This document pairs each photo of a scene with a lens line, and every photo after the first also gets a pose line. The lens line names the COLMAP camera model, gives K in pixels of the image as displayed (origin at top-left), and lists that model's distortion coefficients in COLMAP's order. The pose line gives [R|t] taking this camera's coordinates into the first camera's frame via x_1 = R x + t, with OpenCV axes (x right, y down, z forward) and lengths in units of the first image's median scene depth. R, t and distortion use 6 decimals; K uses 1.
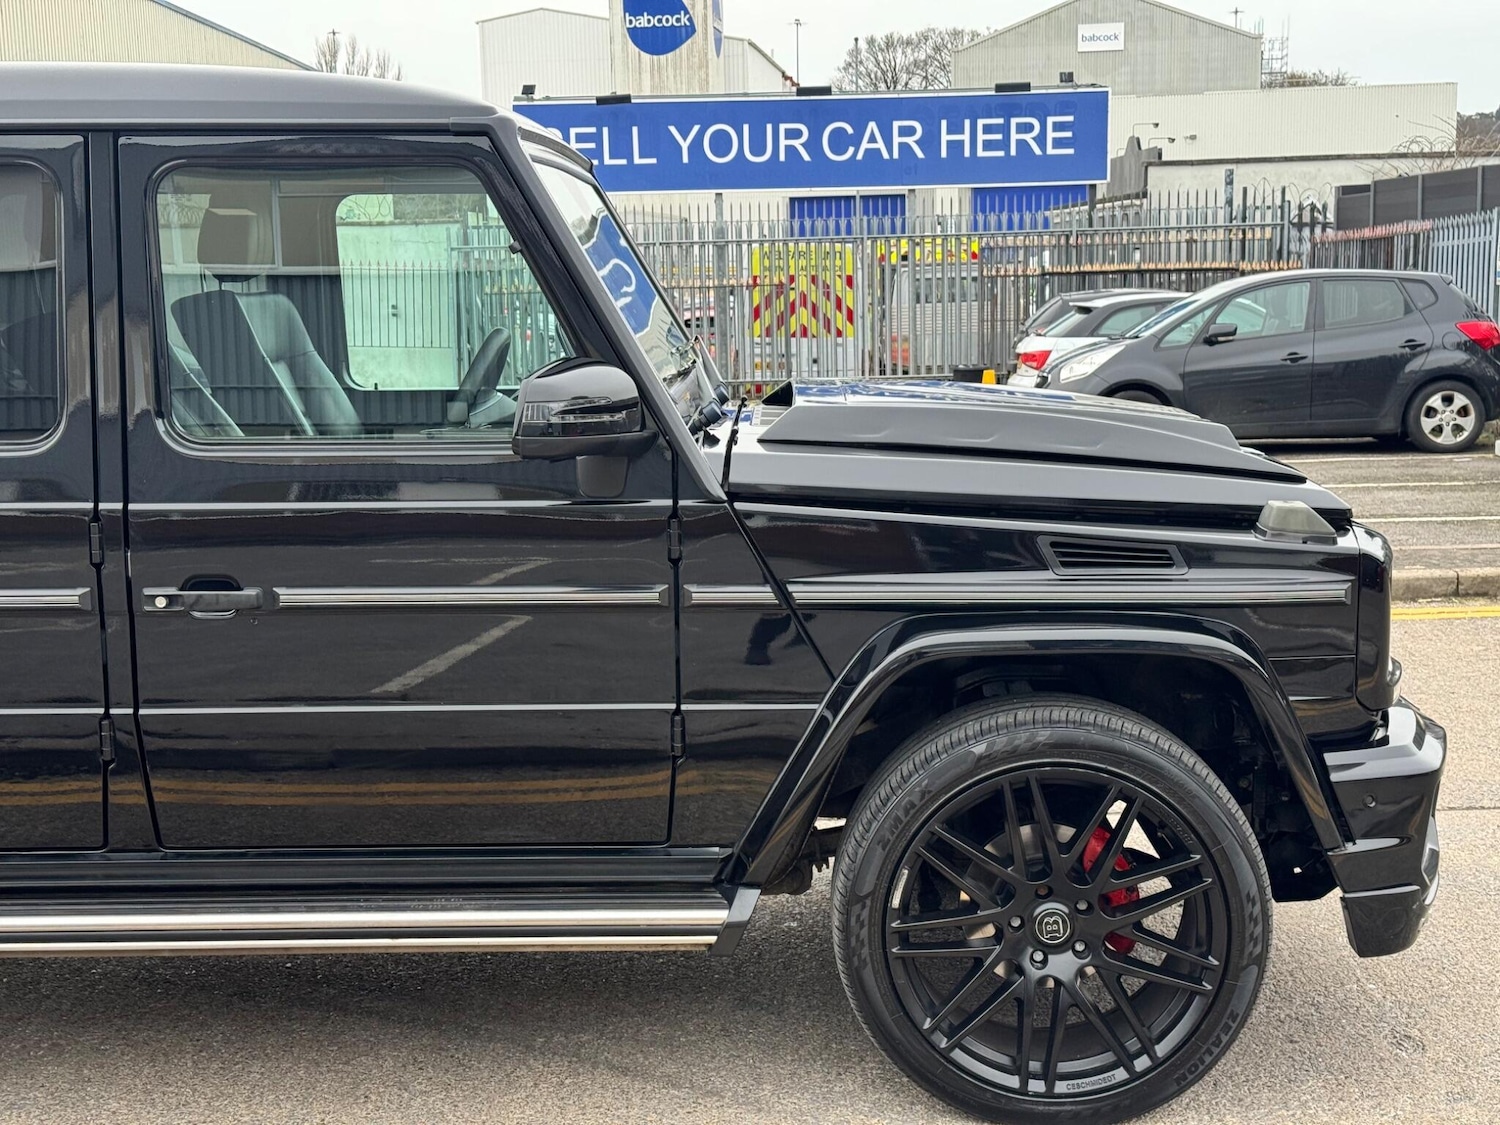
lens RADIAL K [[2095.2, 0, 746.9], [0, 2095.2, 576.2], [0, 0, 1]] dist [0.116055, 0.000000]
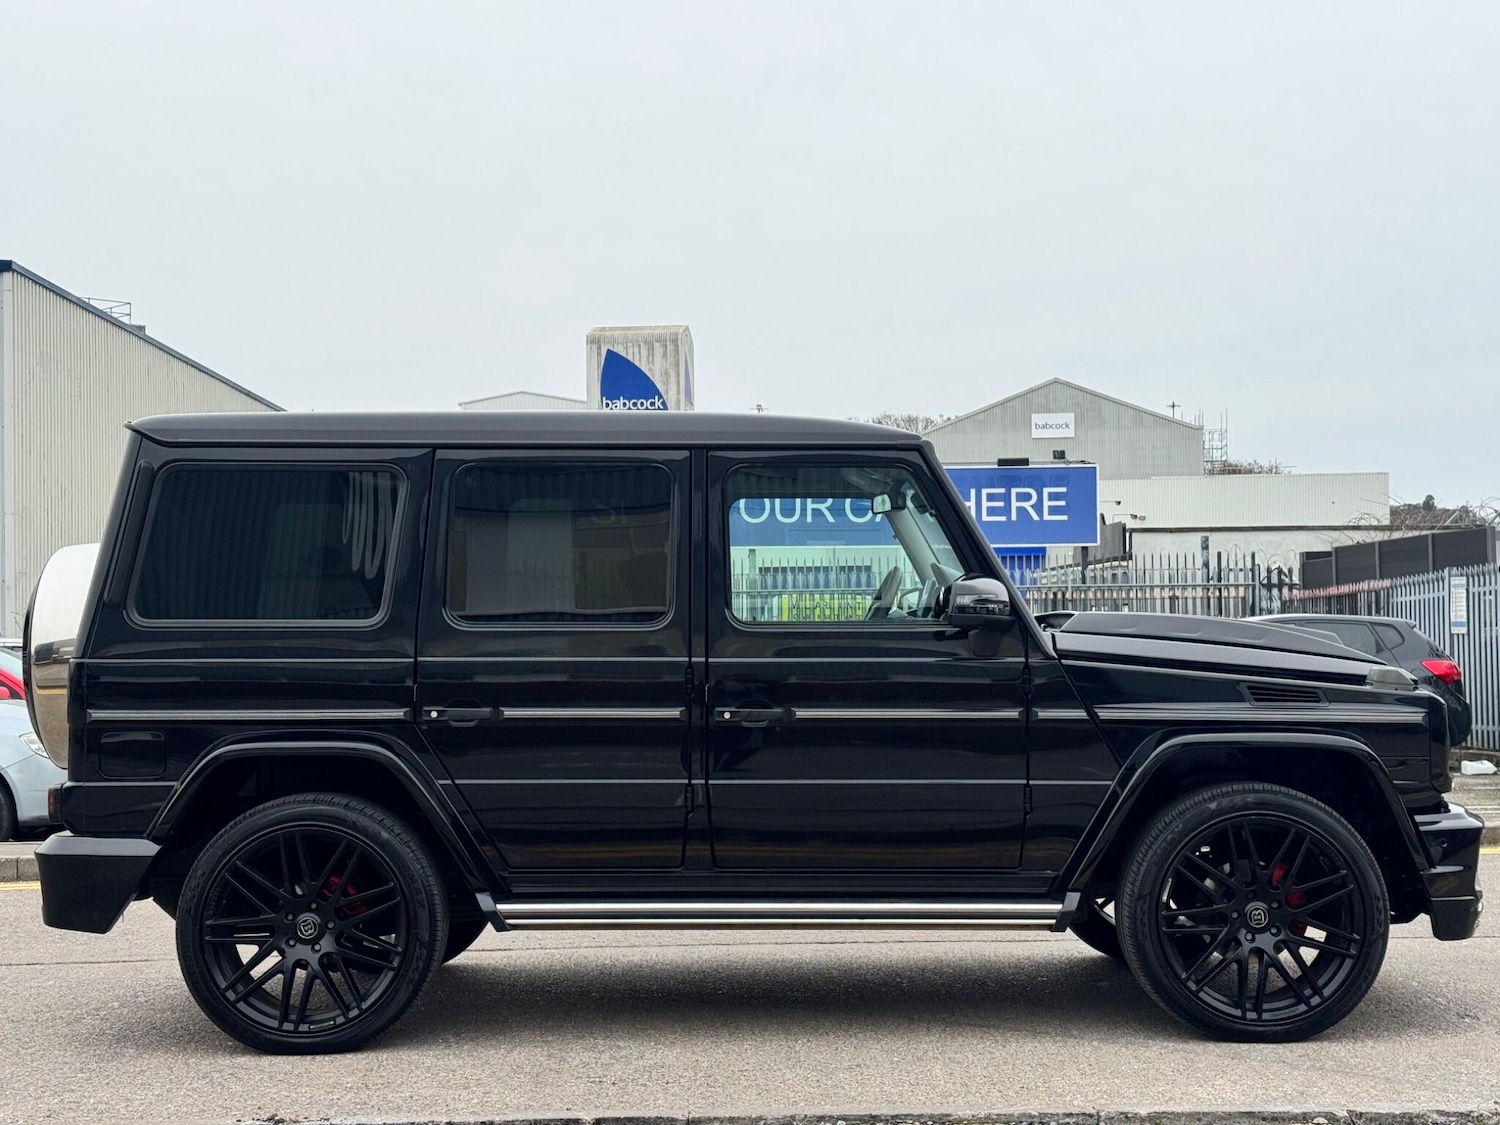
lens RADIAL K [[2095.2, 0, 750.9], [0, 2095.2, 564.6], [0, 0, 1]] dist [0.116055, 0.000000]
pose [[0.999631, 0.011214, 0.024724, -0.258747], [-0.006559, 0.983482, -0.180888, 0.170689], [-0.026344, 0.180659, 0.983193, -0.590539]]
